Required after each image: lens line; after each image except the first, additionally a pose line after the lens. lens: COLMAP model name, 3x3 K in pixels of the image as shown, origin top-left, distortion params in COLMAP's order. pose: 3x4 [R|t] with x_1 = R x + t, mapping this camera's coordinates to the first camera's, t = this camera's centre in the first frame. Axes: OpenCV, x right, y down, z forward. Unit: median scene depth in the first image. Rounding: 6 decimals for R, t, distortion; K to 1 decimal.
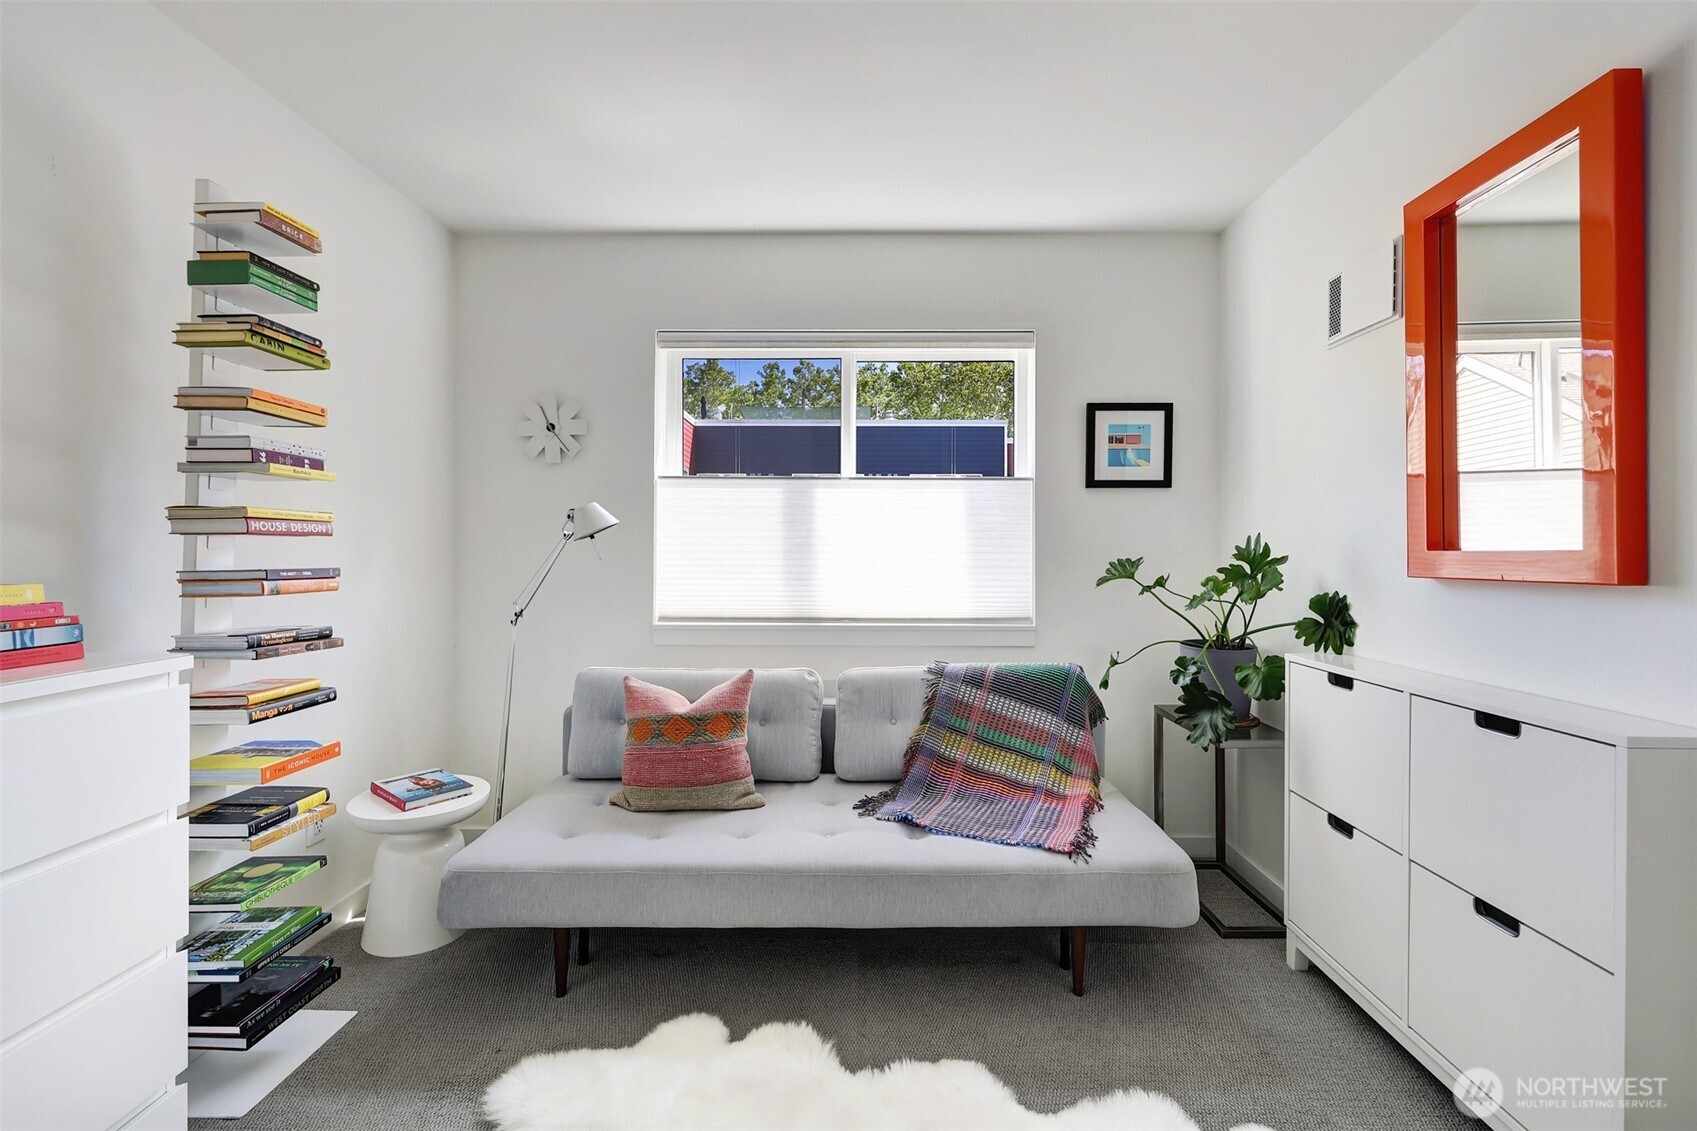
lens RADIAL K [[716.3, 0, 874.2], [0, 716.3, 550.5], [0, 0, 1]] dist [-0.003771, -0.000688]
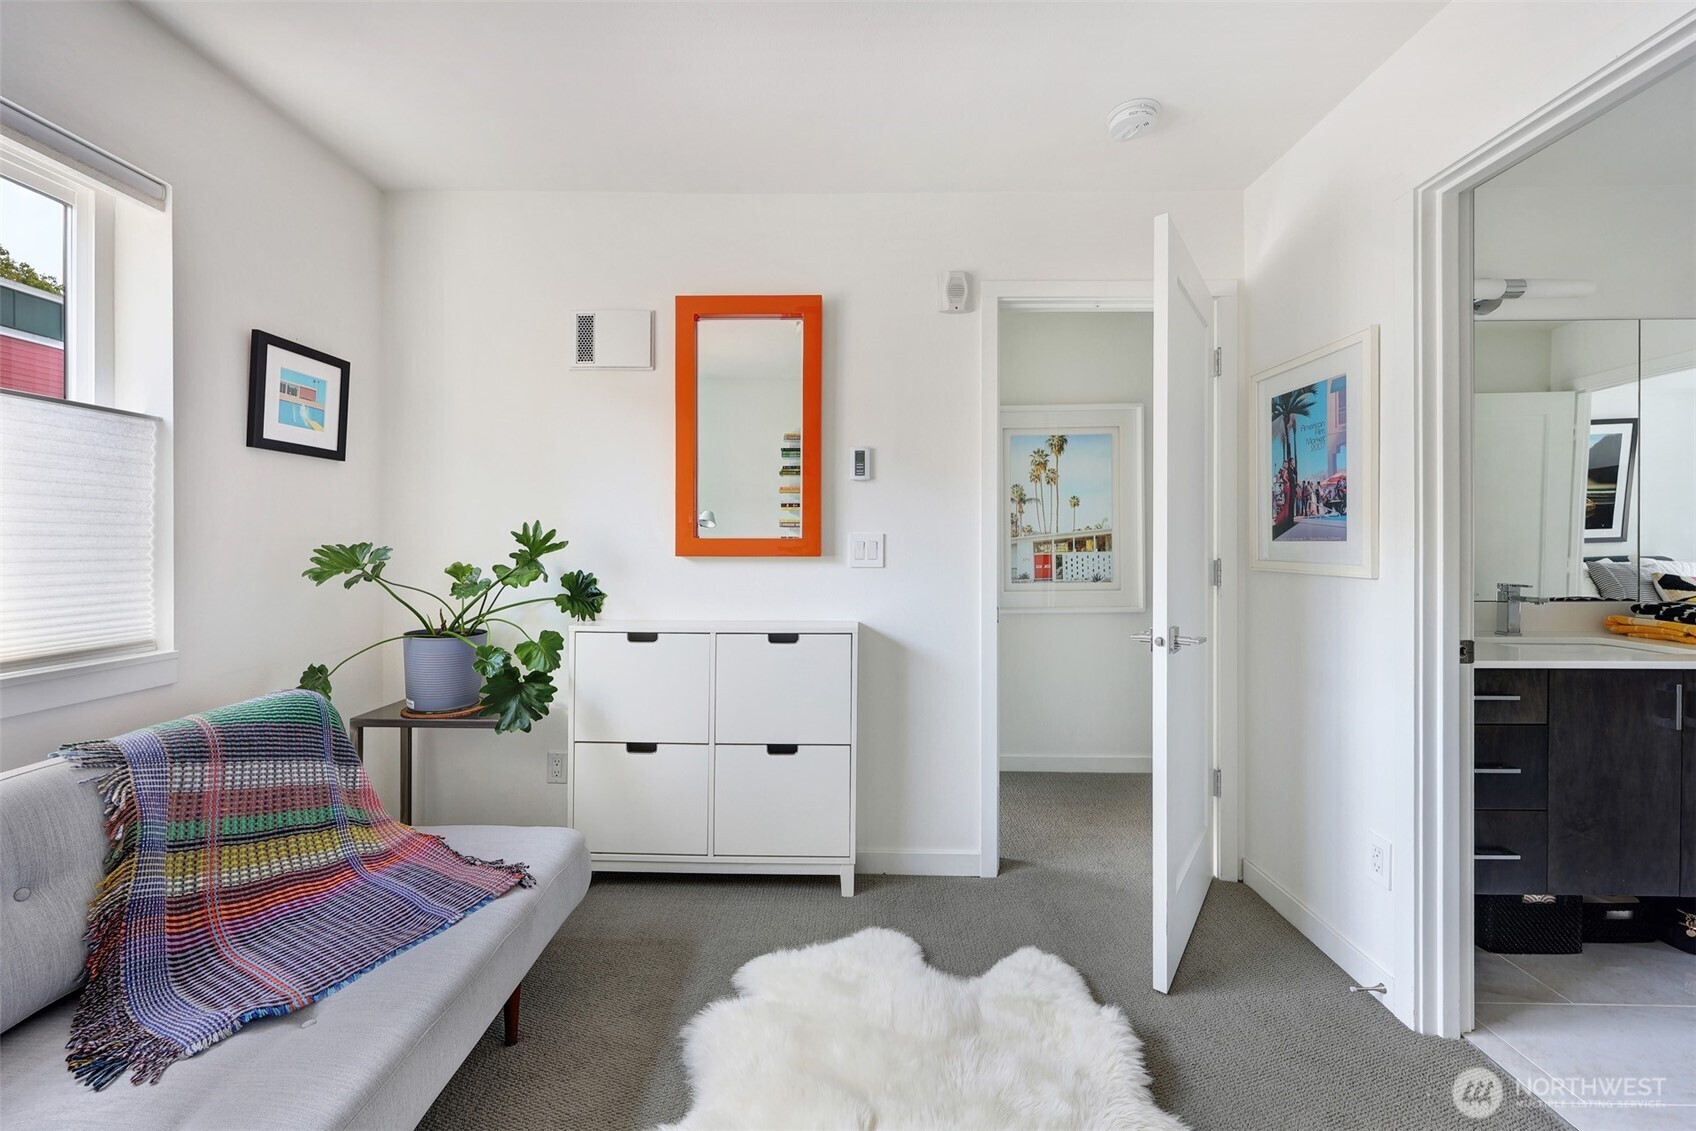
lens RADIAL K [[642.0, 0, 833.3], [0, 642.0, 539.6], [0, 0, 1]] dist [-0.008829, -0.000551]
pose [[0.033727, 0.000402, 0.999431, -0.417187], [-0.008823, 0.999961, -0.000105, 0.000986], [-0.999392, -0.008814, 0.033729, 0.505327]]
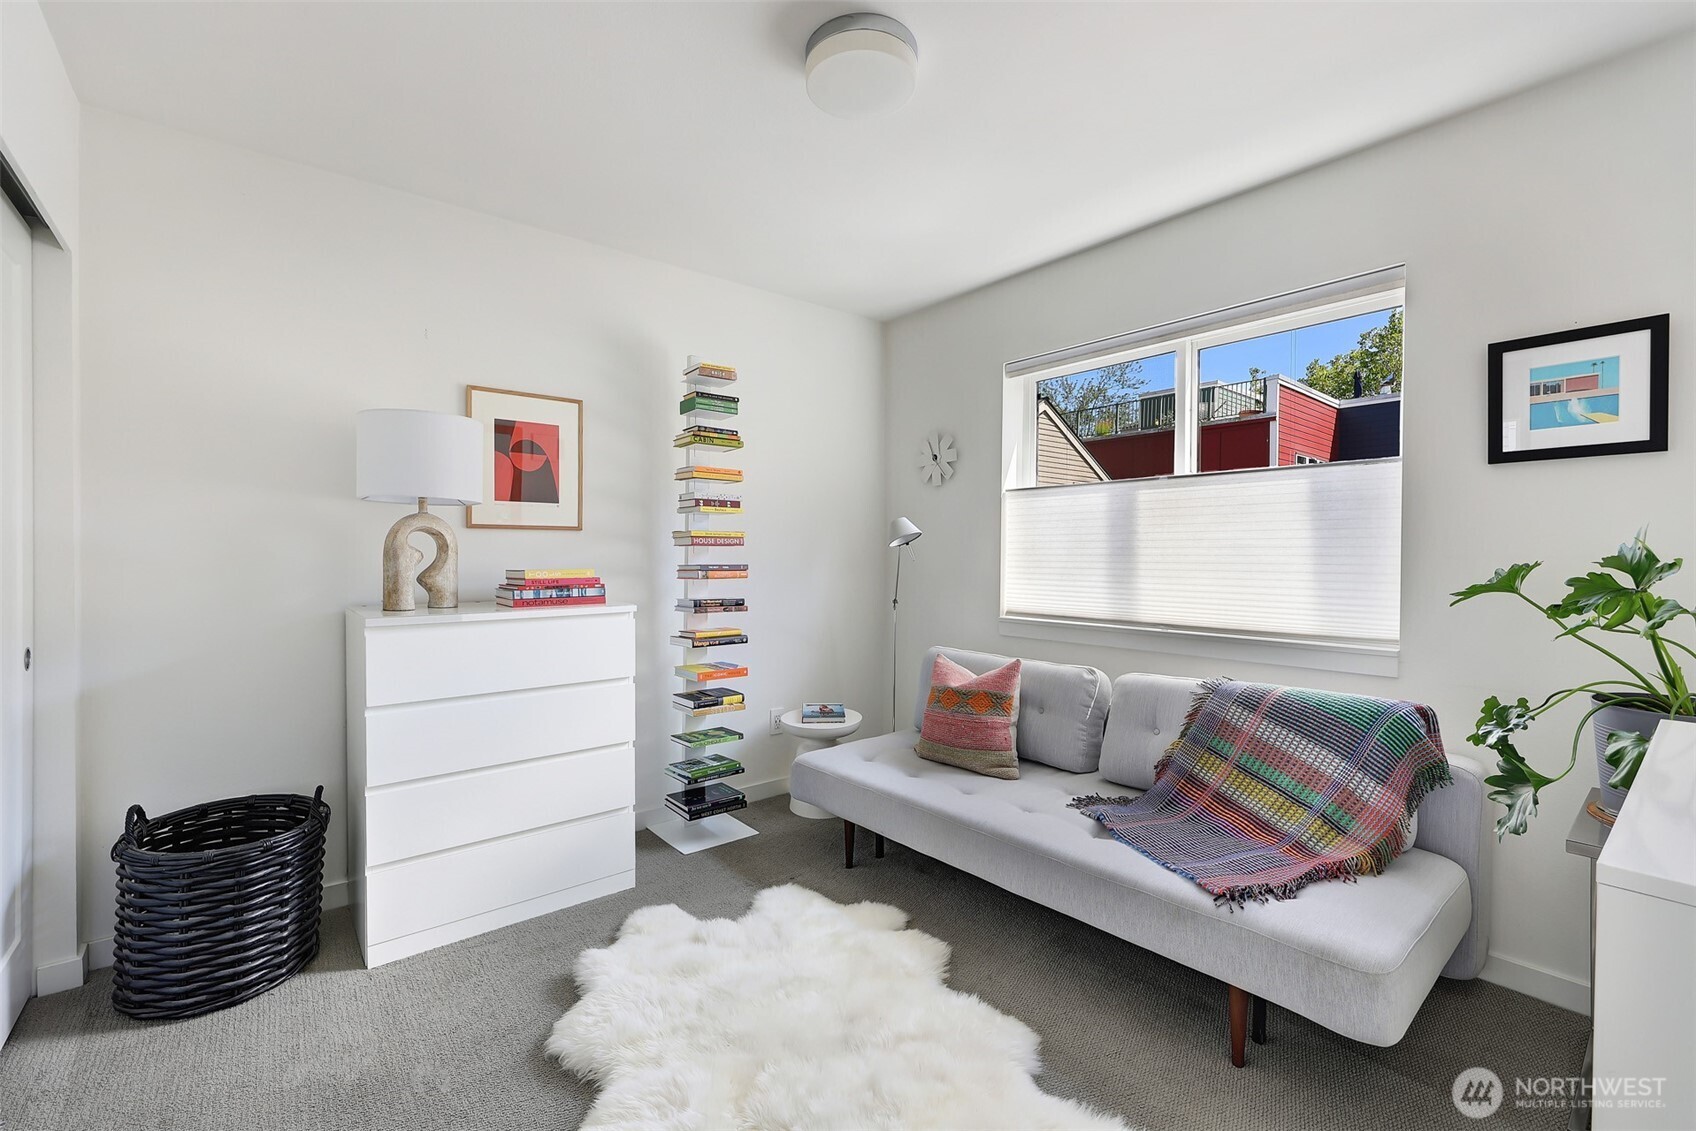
lens RADIAL K [[715.9, 0, 849.1], [0, 715.9, 564.2], [0, 0, 1]] dist [-0.003771, -0.000688]
pose [[0.645984, 0.008014, -0.763309, 0.551150], [0.001463, 0.999930, 0.011736, 0.003103], [0.763350, -0.008699, 0.645927, 0.075768]]
